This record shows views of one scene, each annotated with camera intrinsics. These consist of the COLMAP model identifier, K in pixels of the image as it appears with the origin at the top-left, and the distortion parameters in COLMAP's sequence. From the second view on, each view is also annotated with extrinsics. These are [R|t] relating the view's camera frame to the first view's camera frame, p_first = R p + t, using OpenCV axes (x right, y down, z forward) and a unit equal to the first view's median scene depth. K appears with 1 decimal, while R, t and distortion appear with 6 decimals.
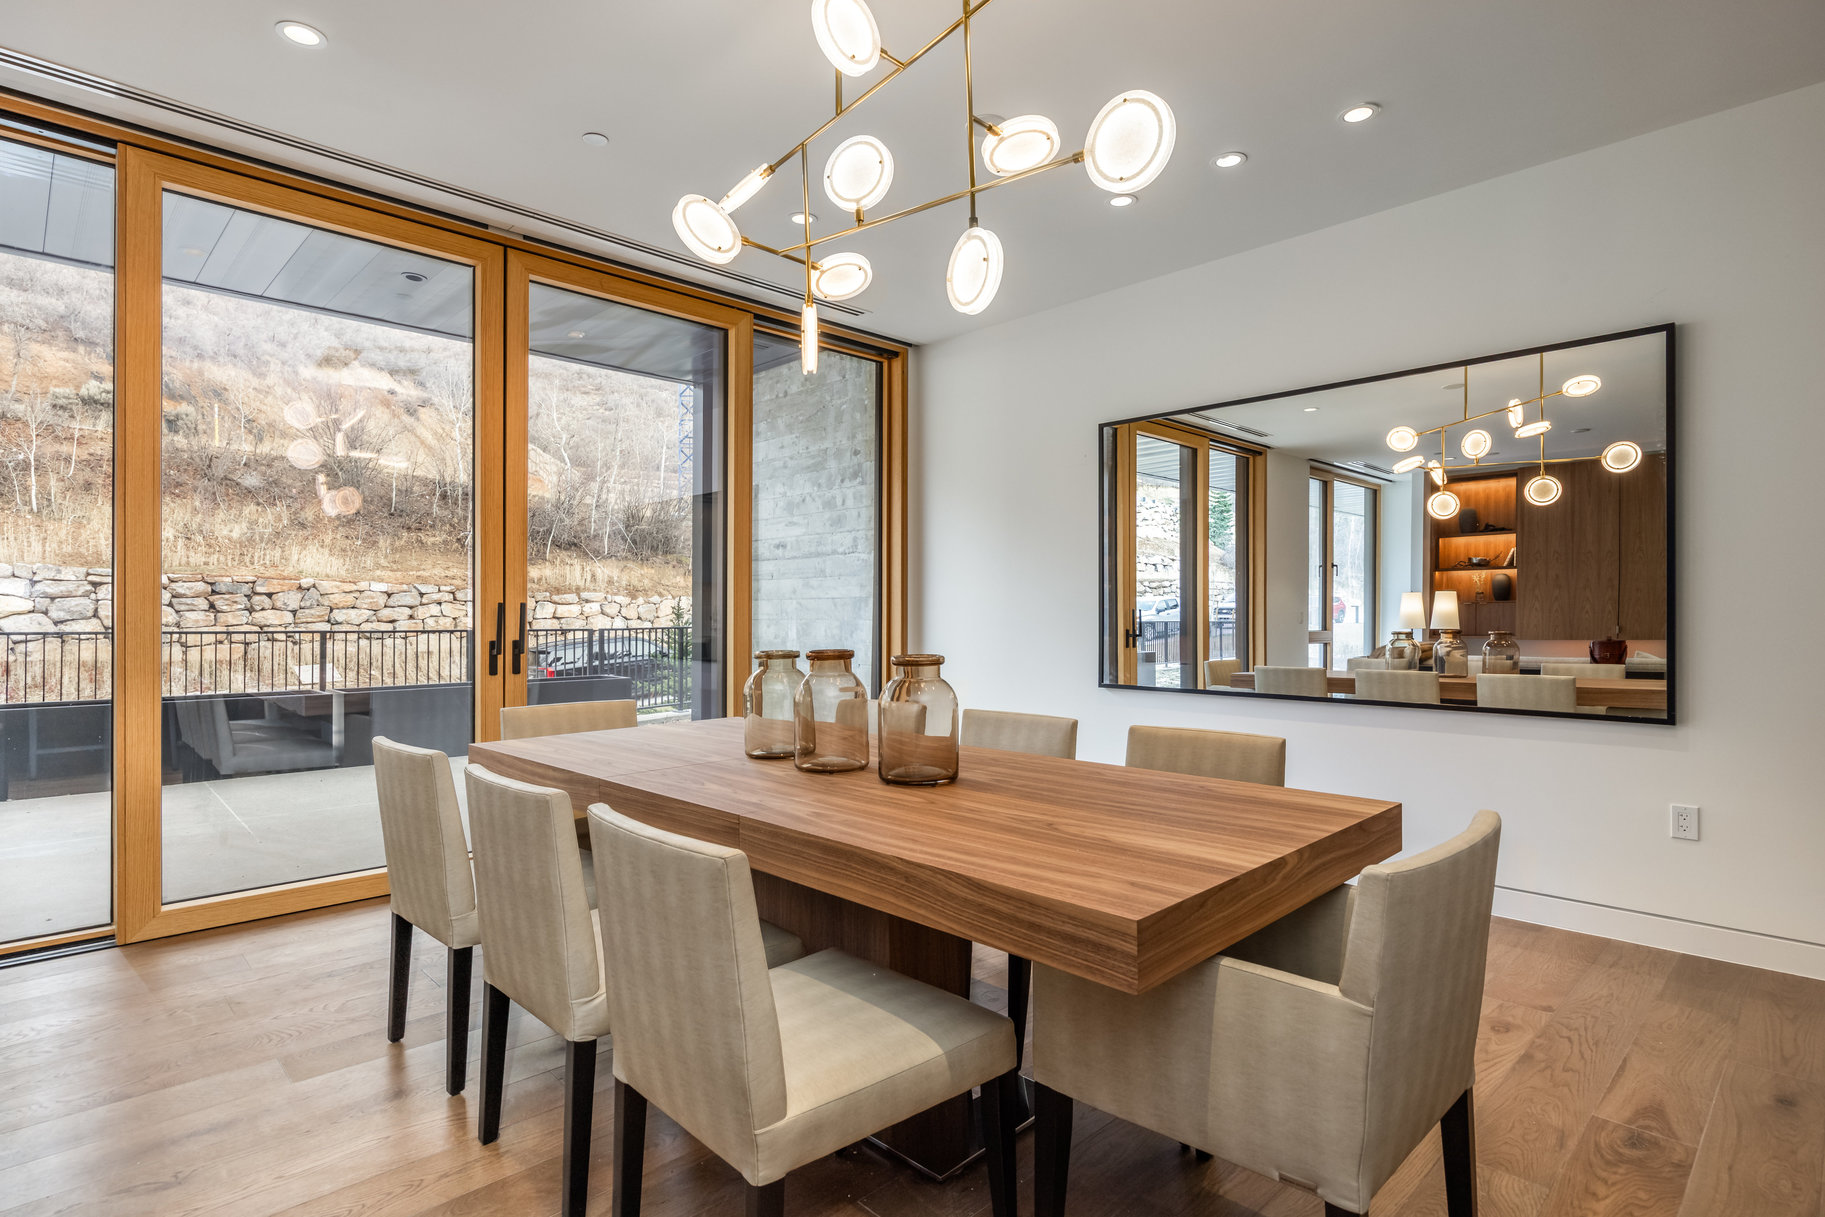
lens RADIAL K [[909.6, 0, 912.5], [0, 909.6, 608.5], [0, 0, 1]] dist [0.001208, 0.000193]
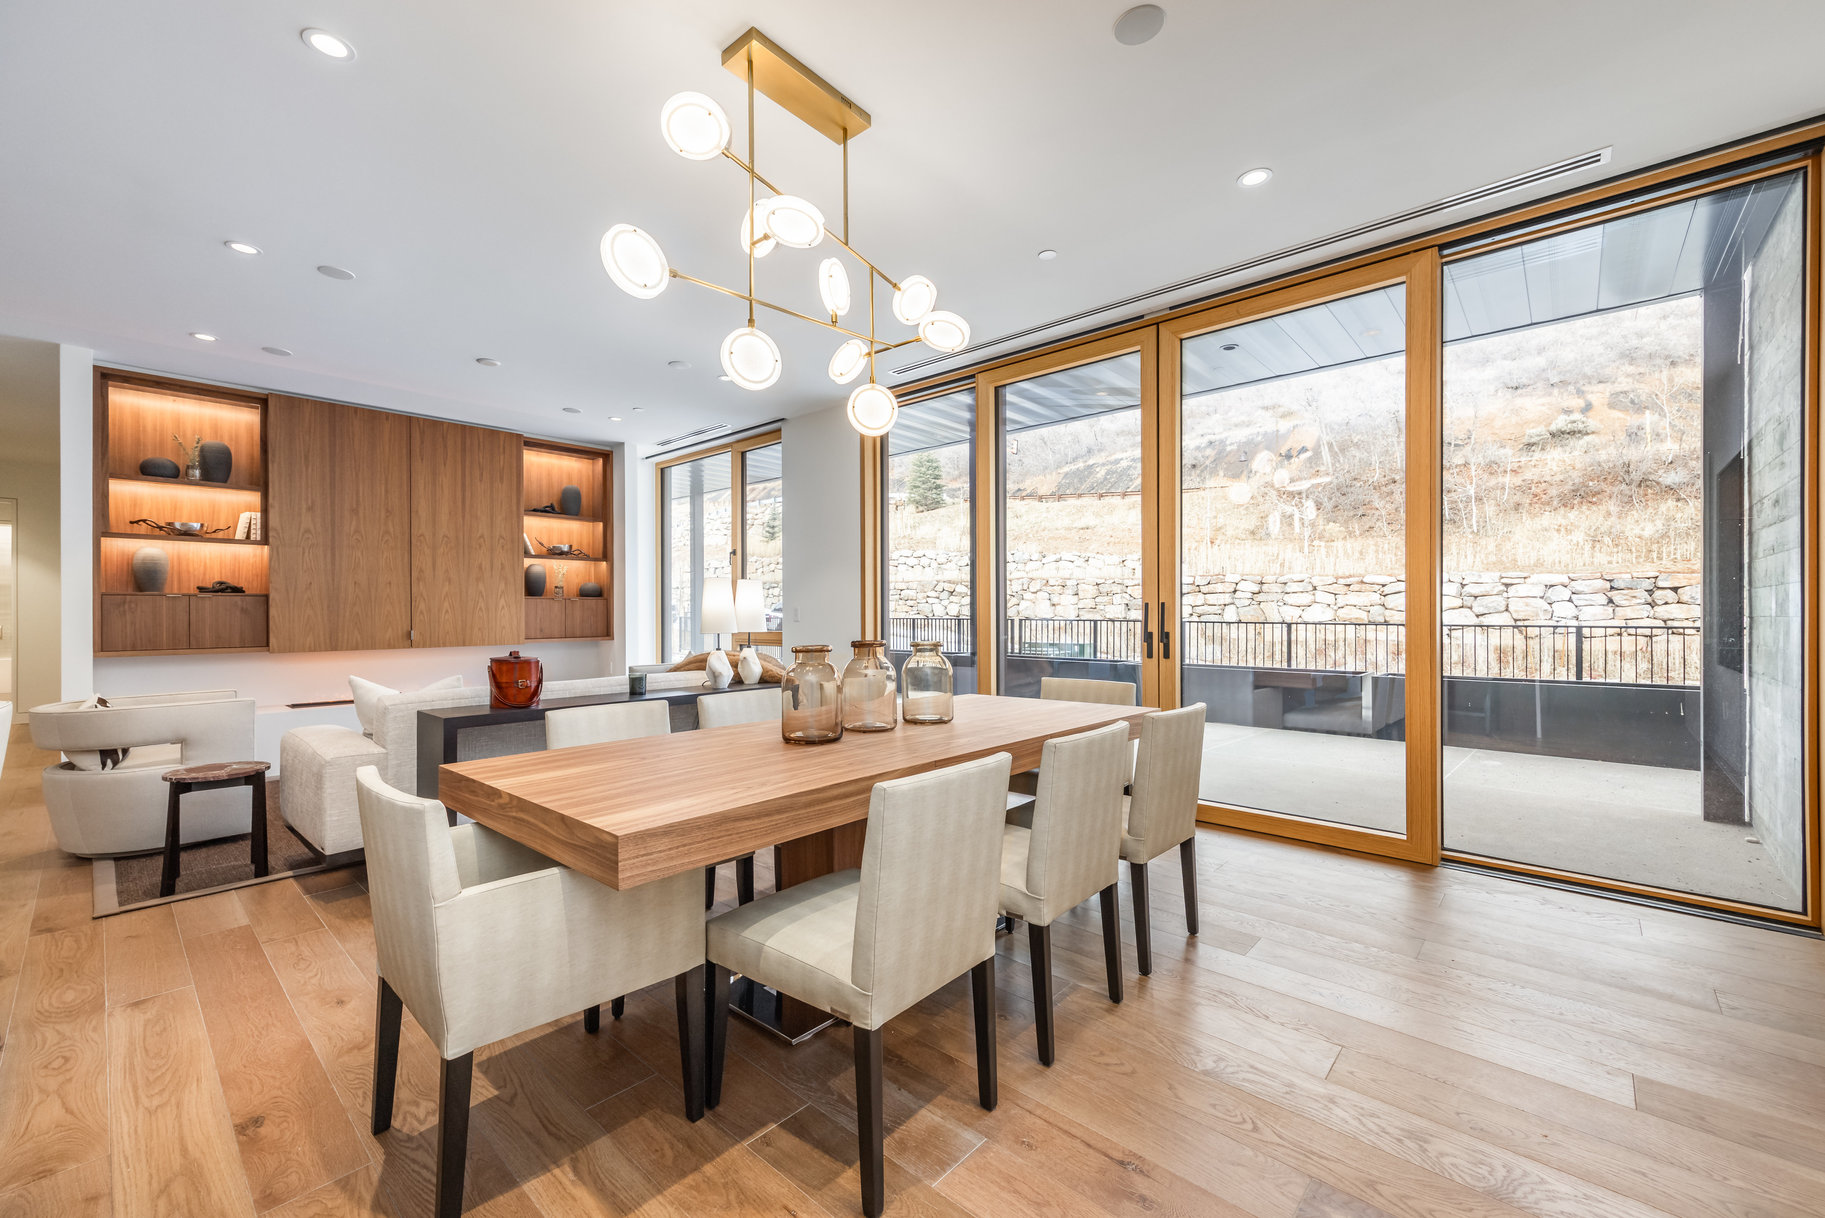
lens RADIAL K [[744.0, 0, 876.2], [0, 744.0, 612.3], [0, 0, 1]] dist [0.000132, 0.000037]
pose [[0.038384, -0.000291, -0.999263, 0.089129], [0.011487, 0.999934, 0.000150, 0.000572], [0.999197, -0.011485, 0.038384, 0.085419]]
